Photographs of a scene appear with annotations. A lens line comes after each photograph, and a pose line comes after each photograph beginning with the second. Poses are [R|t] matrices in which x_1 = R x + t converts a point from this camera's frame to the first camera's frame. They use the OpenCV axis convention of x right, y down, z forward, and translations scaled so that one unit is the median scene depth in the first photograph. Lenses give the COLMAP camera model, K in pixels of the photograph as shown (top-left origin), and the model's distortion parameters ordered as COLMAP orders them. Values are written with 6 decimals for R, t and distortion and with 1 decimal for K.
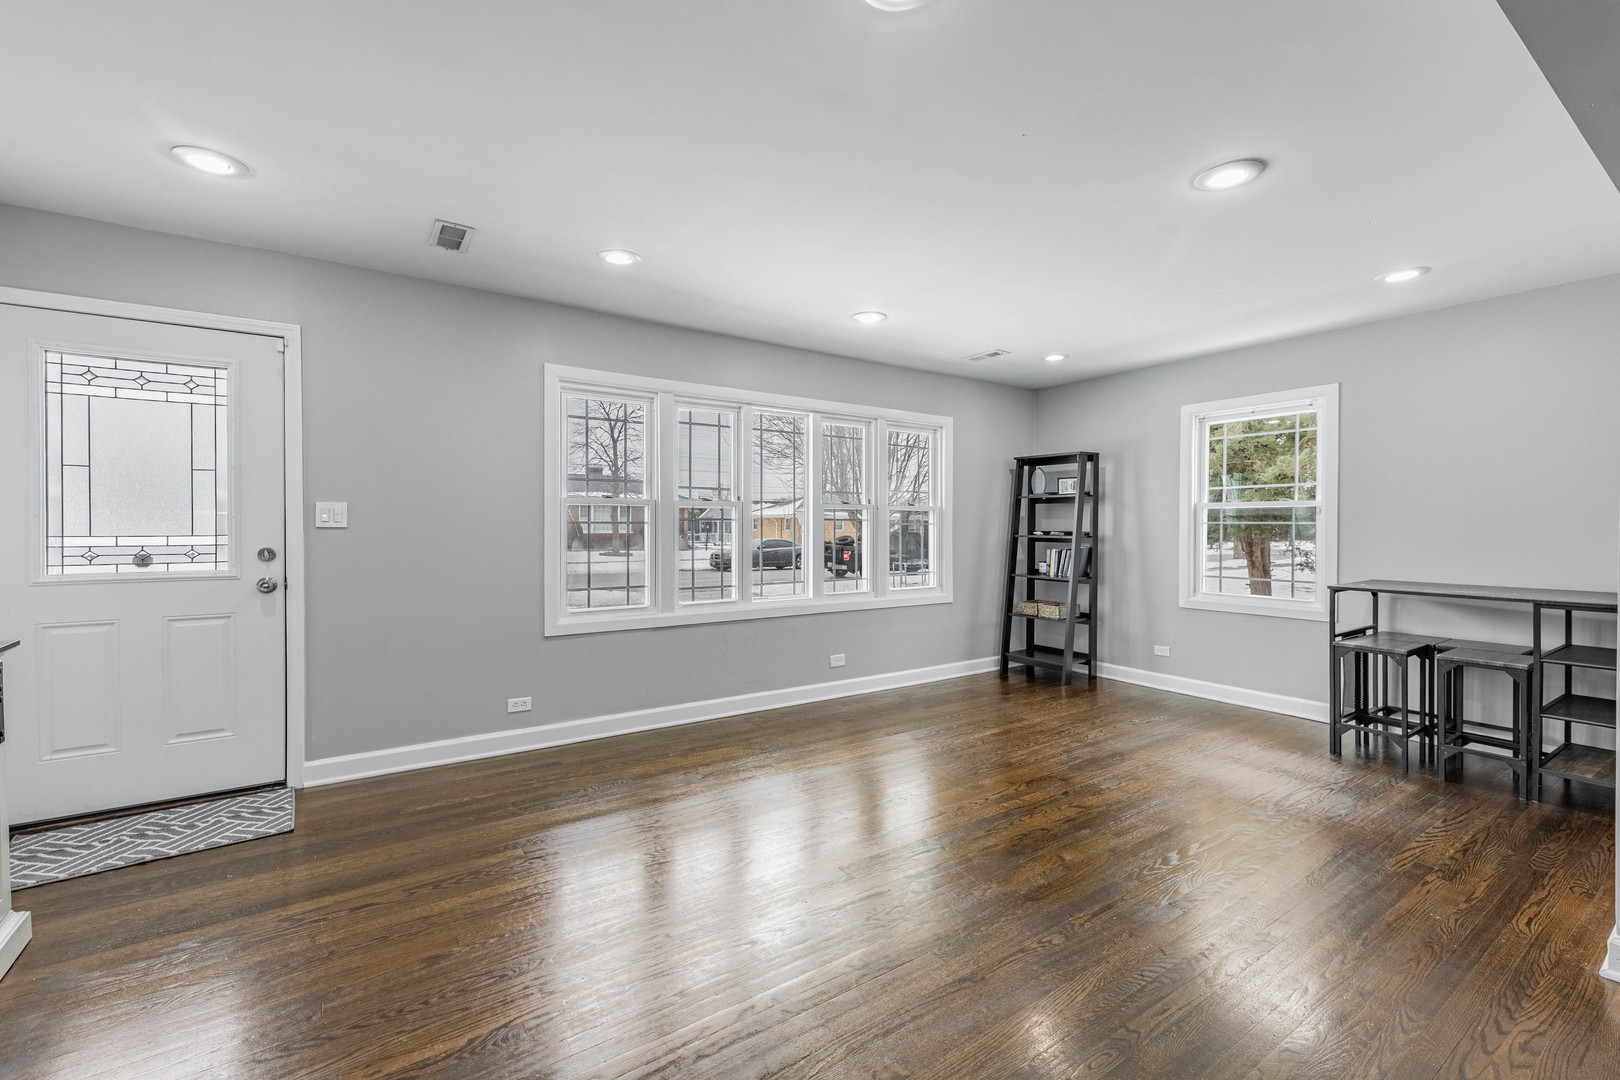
lens RADIAL K [[669.4, 0, 801.7], [0, 669.4, 528.5], [0, 0, 1]] dist [0.009714, -0.002270]
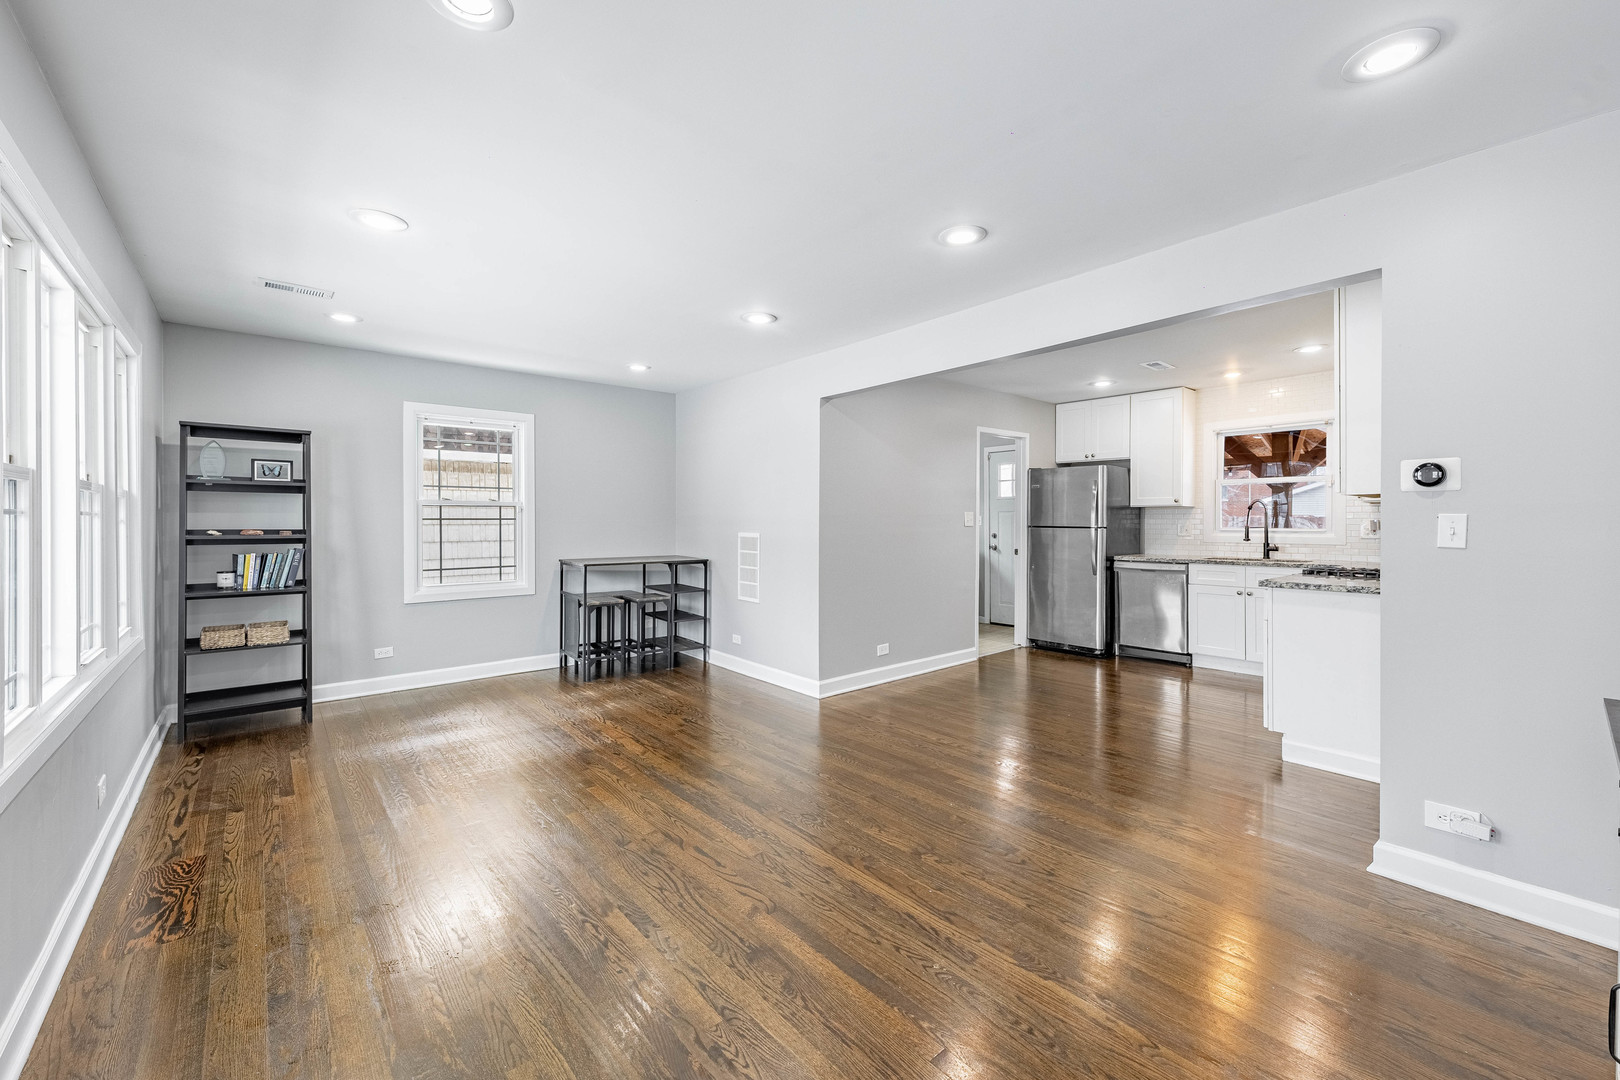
lens RADIAL K [[669.4, 0, 850.9], [0, 669.4, 522.1], [0, 0, 1]] dist [0.009714, -0.002270]
pose [[-0.157463, -0.004466, 0.987515, -0.706051], [0.001421, 0.999988, 0.004749, -0.010051], [-0.987524, 0.002151, -0.157455, 0.678977]]
